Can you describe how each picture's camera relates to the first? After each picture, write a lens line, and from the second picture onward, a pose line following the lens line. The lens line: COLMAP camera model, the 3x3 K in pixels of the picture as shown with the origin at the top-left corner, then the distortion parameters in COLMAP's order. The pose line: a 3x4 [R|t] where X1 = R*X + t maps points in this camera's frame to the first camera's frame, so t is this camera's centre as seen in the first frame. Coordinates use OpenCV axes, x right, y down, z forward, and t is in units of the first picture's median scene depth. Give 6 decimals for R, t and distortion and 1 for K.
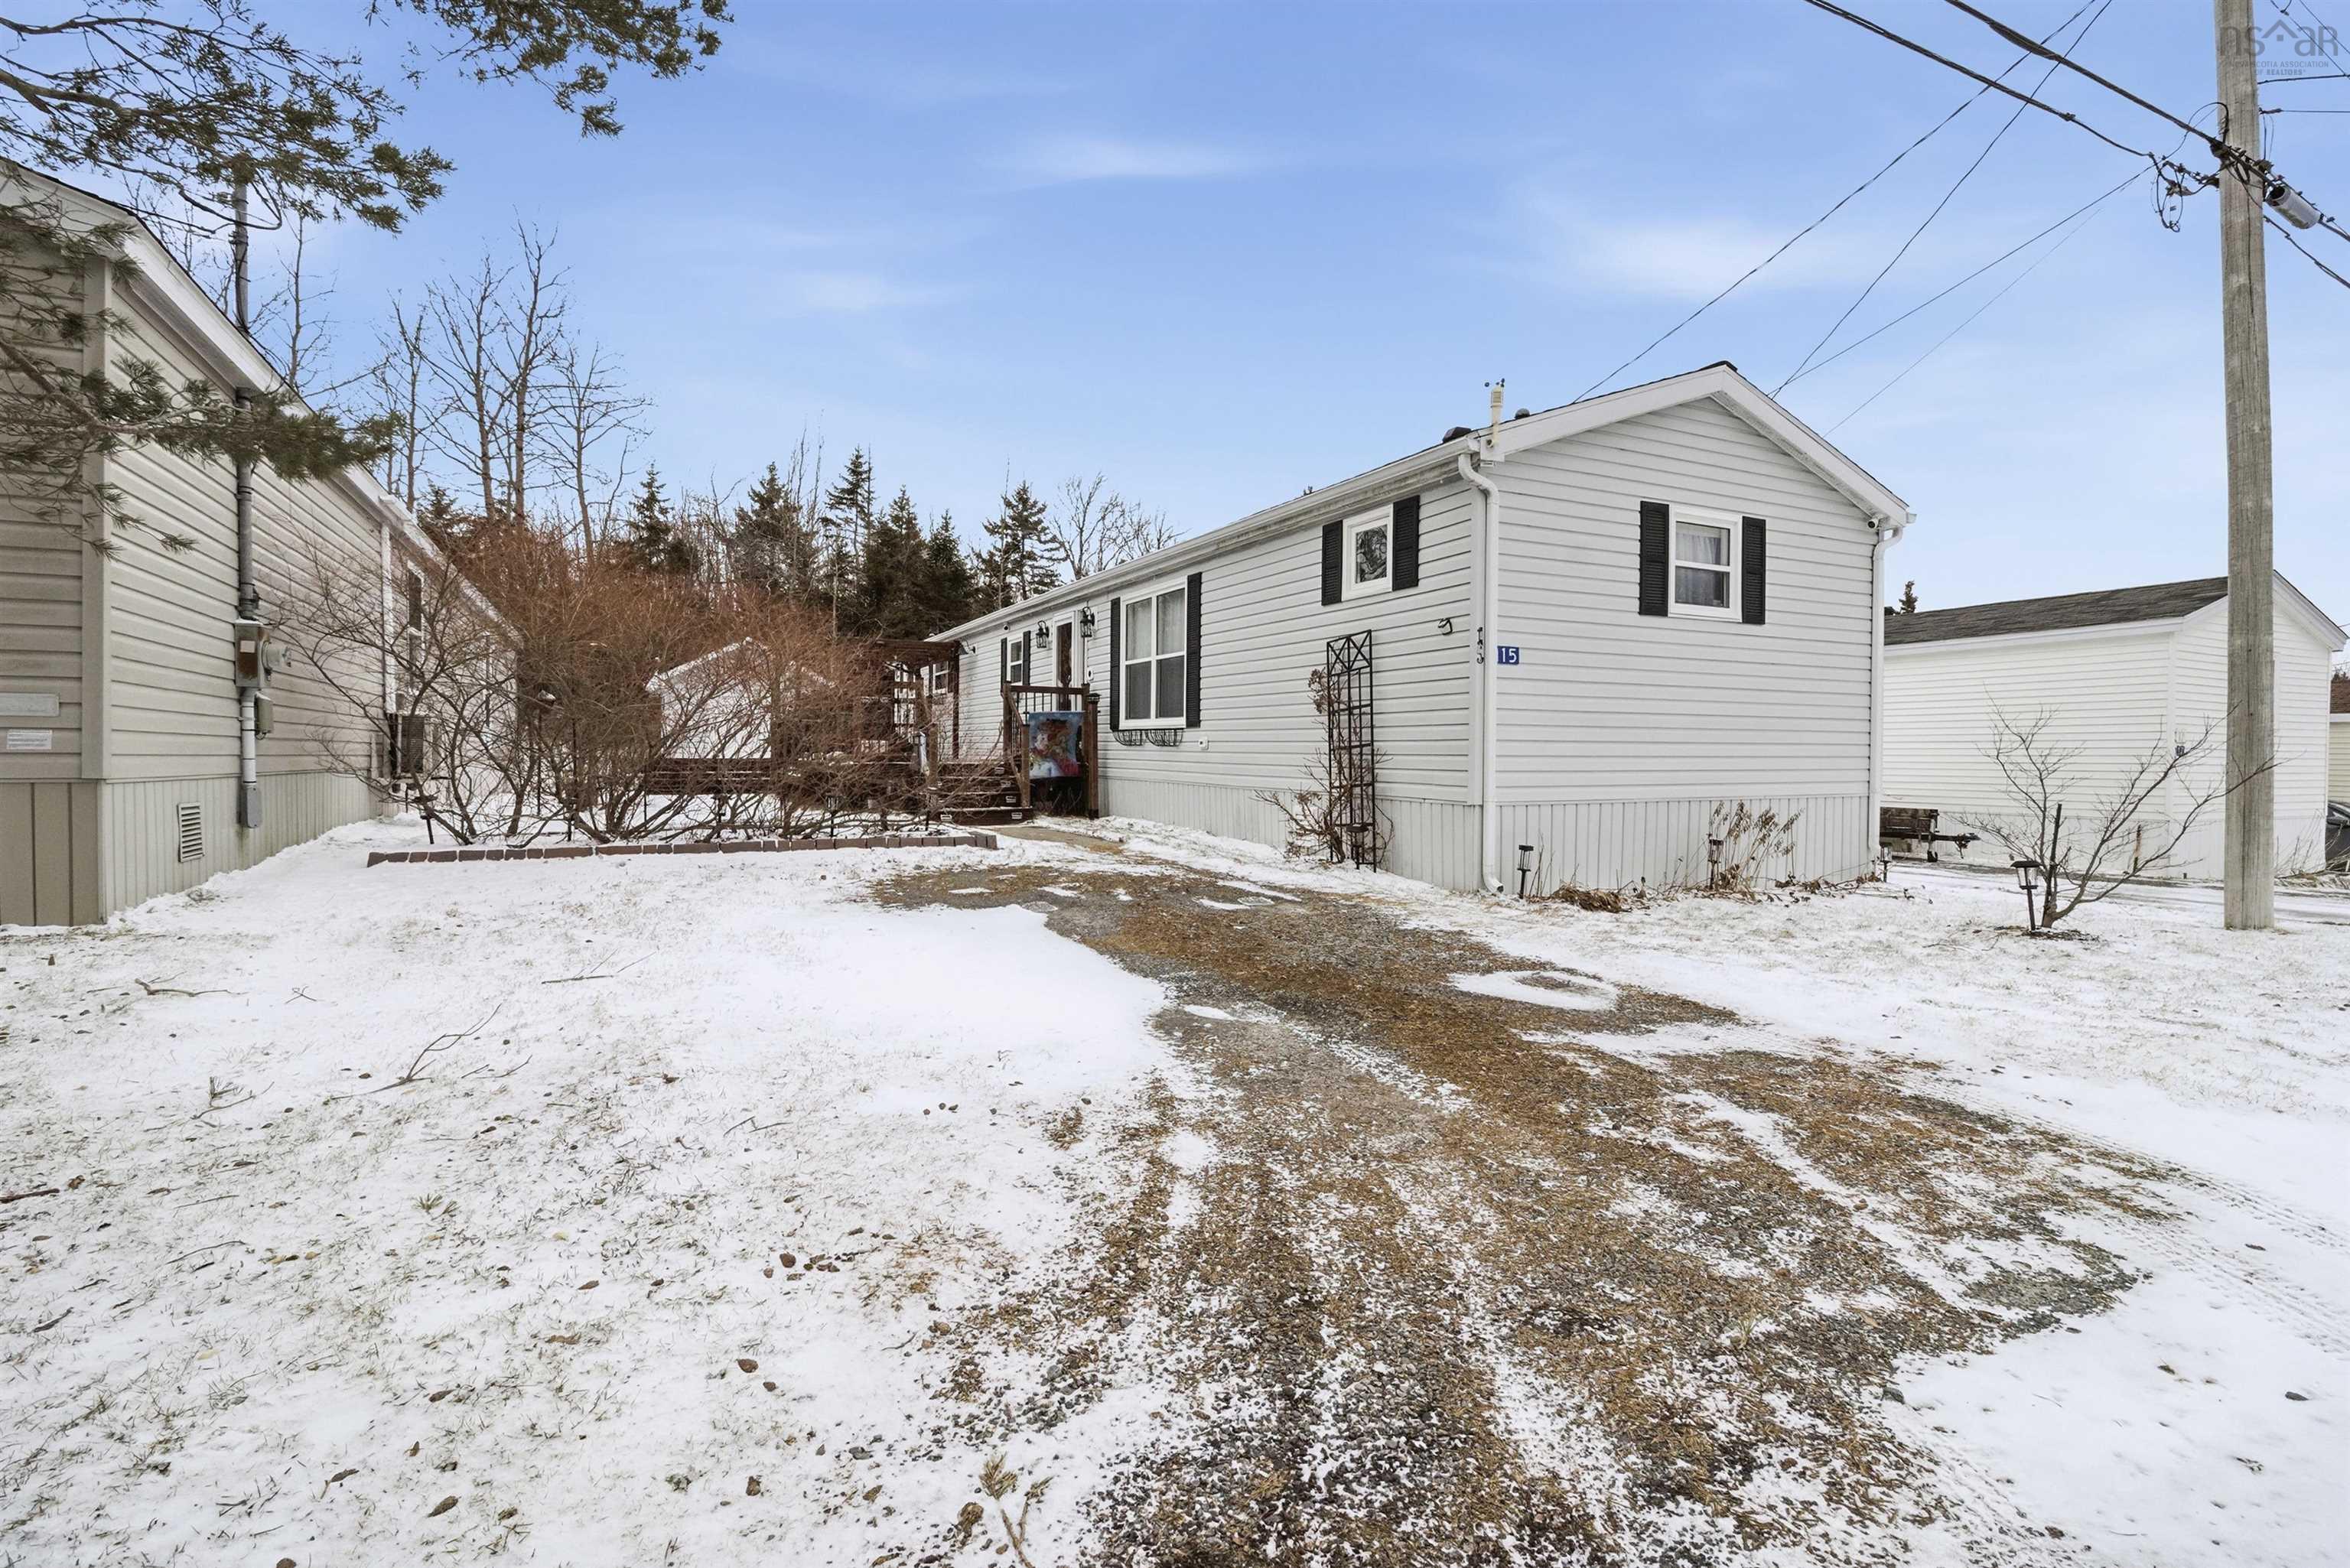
lens RADIAL K [[1123.4, 0, 1240.6], [0, 1123.4, 755.8], [0, 0, 1]] dist [-0.004514, -0.006212]
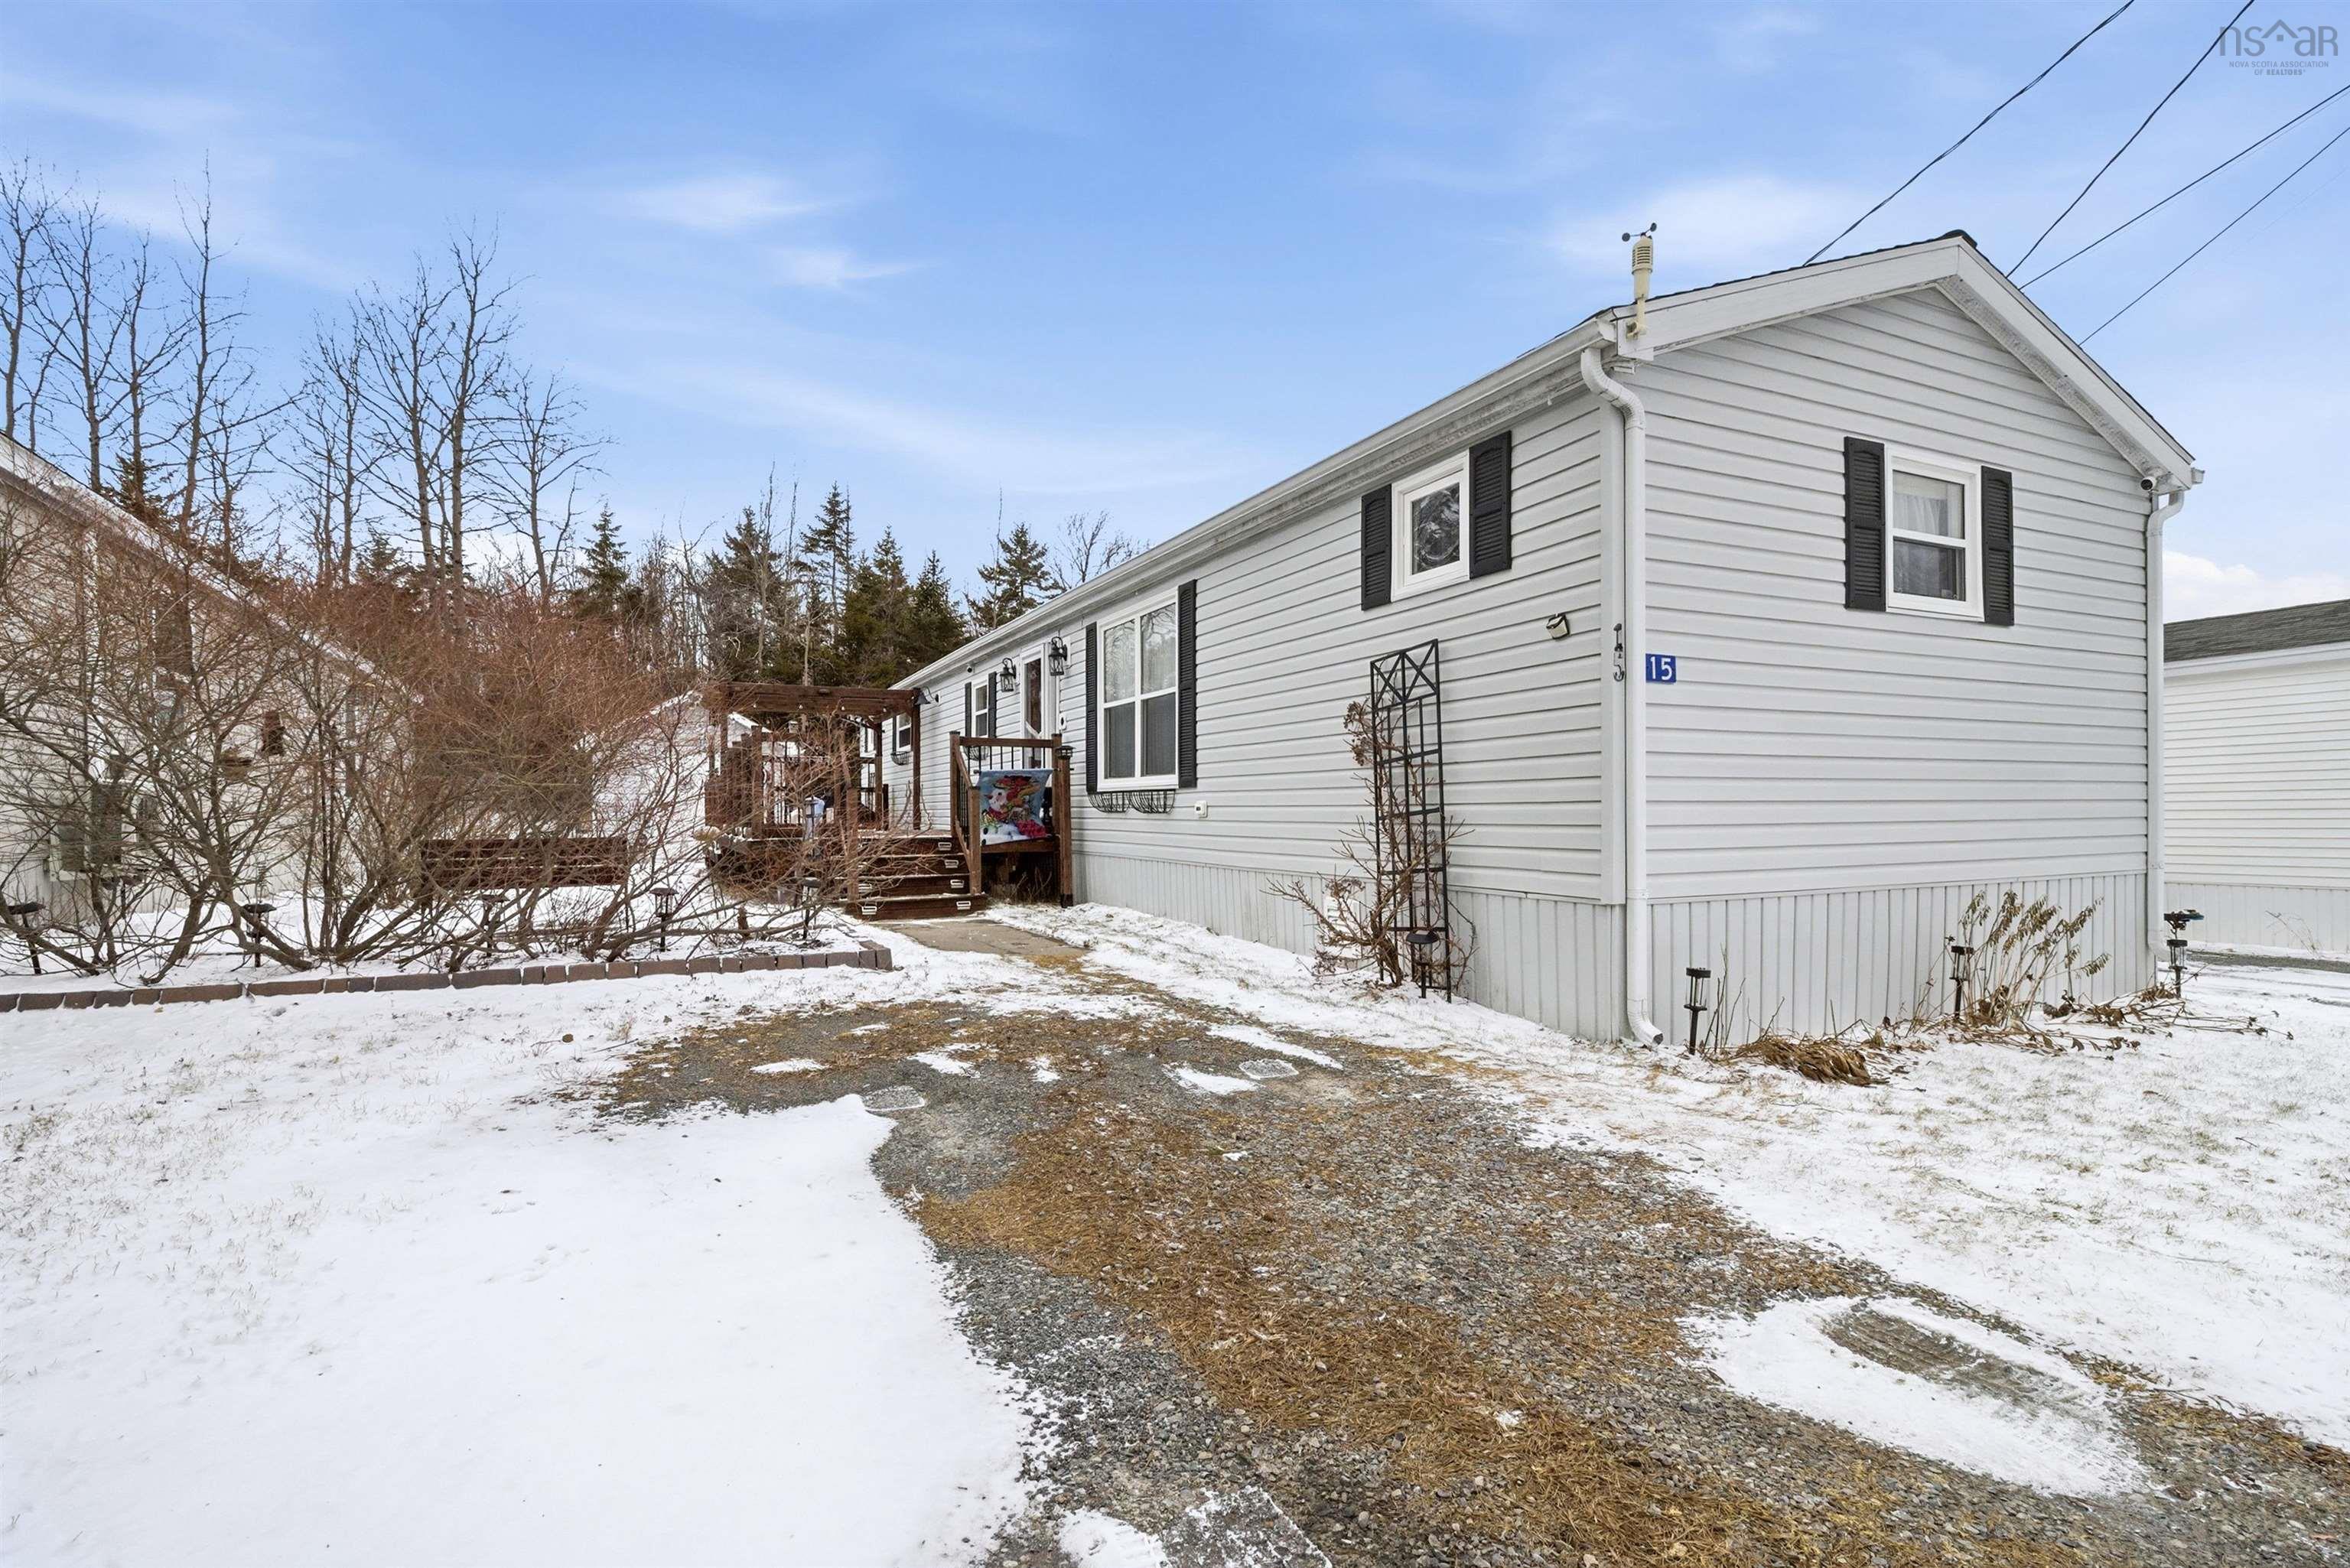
lens RADIAL K [[1123.4, 0, 1237.1], [0, 1123.4, 845.1], [0, 0, 1]] dist [-0.004514, -0.006212]
pose [[0.999644, -0.012209, -0.023706, 0.009943], [0.012842, 0.999560, 0.026734, -0.007969], [0.023369, -0.027029, 0.999361, 0.307704]]
